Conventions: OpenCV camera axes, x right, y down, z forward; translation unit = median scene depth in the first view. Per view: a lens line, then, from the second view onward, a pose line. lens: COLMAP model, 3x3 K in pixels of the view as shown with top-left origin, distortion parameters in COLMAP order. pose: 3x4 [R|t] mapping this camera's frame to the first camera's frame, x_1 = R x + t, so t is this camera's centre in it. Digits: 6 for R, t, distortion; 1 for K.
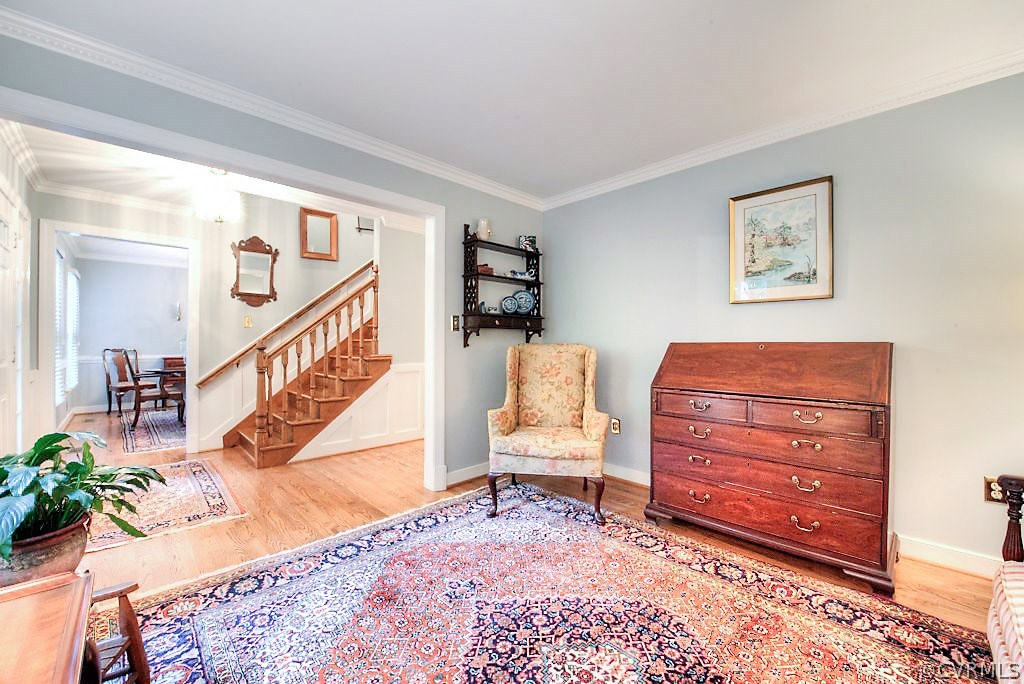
lens RADIAL K [[407.4, 0, 509.1], [0, 407.4, 337.8], [0, 0, 1]] dist [-0.016721, -0.002141]
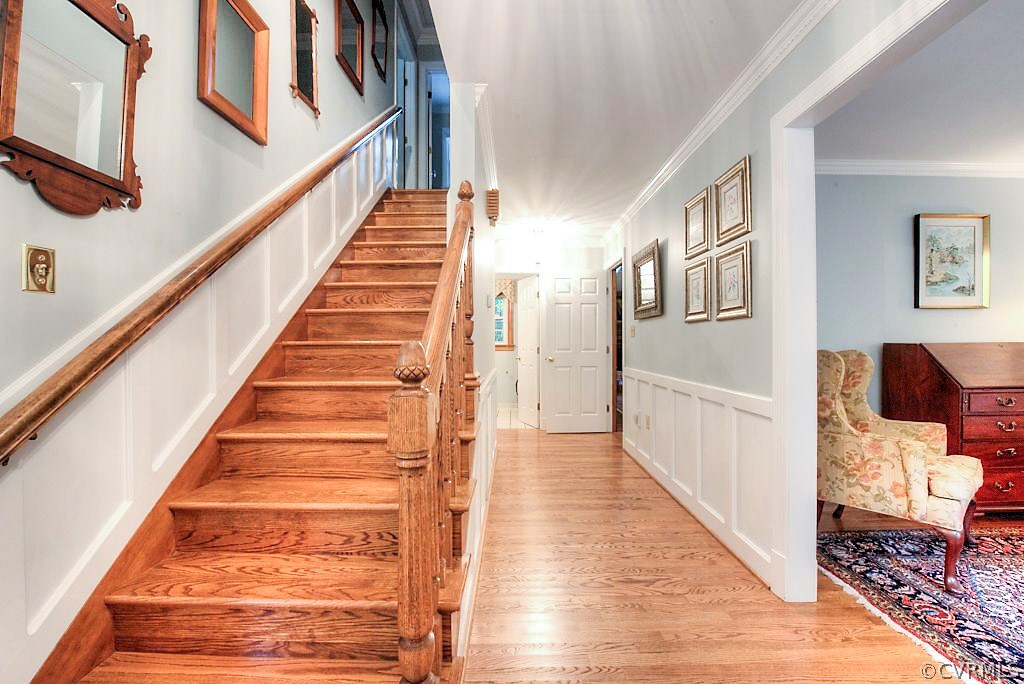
lens RADIAL K [[407.4, 0, 509.1], [0, 407.4, 339.1], [0, 0, 1]] dist [-0.016721, -0.002141]
pose [[0.696331, 0.003486, 0.717713, -0.763002], [-0.000724, 0.999991, -0.004154, 0.004587], [-0.717721, 0.002373, 0.696327, 0.775649]]
